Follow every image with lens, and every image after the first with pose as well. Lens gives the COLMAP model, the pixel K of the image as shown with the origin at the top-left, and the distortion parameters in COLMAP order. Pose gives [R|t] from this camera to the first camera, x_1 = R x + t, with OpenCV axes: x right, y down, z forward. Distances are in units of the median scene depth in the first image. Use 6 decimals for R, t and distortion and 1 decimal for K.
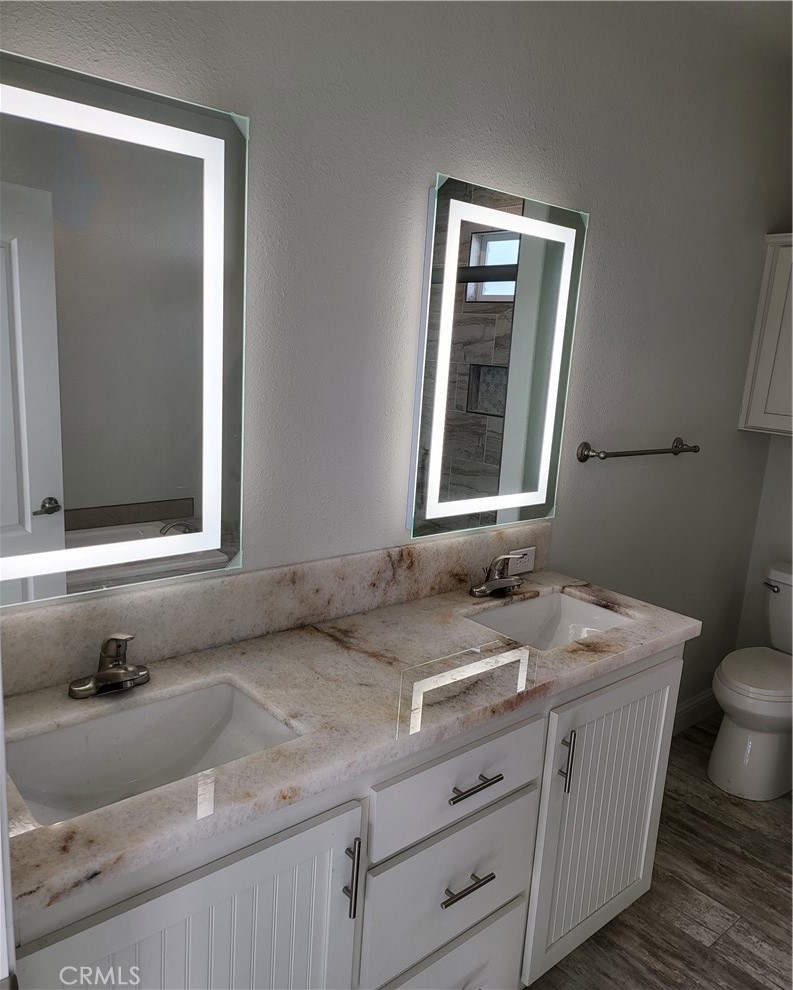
lens RADIAL K [[737.8, 0, 398.1], [0, 737.8, 500.0], [0, 0, 1]] dist [0.068514, -0.065219]
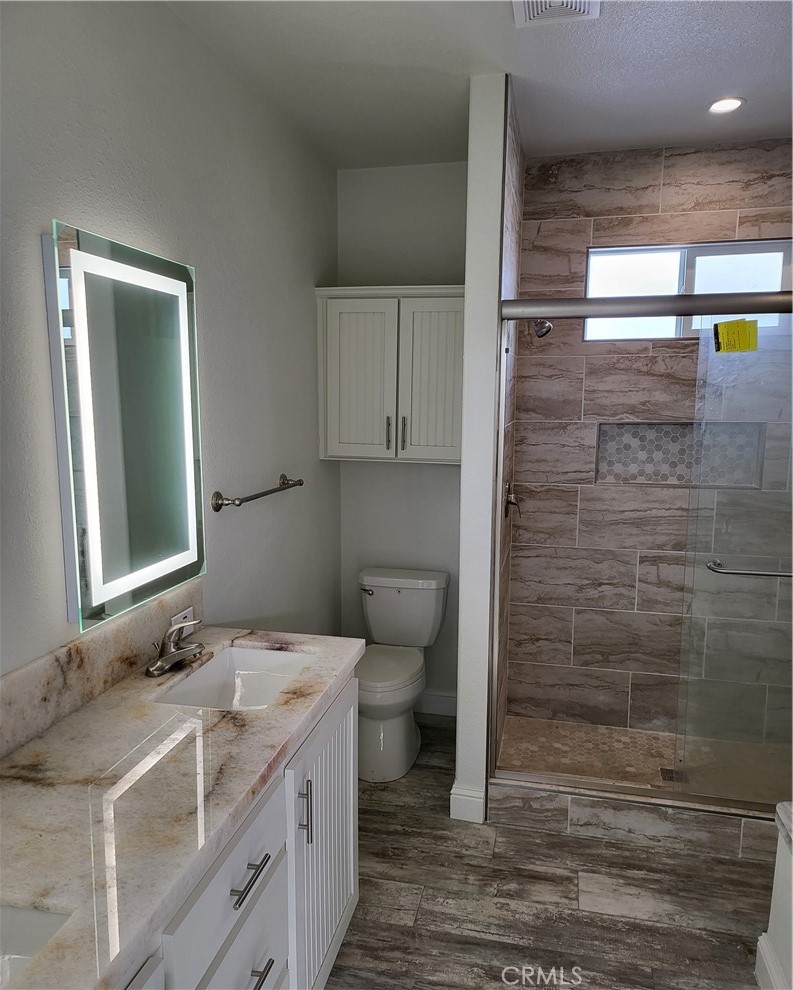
lens RADIAL K [[737.8, 0, 395.0], [0, 737.8, 505.1], [0, 0, 1]] dist [0.068514, -0.065219]
pose [[0.800789, -0.150255, 0.579793, -0.160314], [0.169395, 0.985316, 0.021385, -0.048156], [-0.574492, 0.081089, 0.814483, 0.062610]]
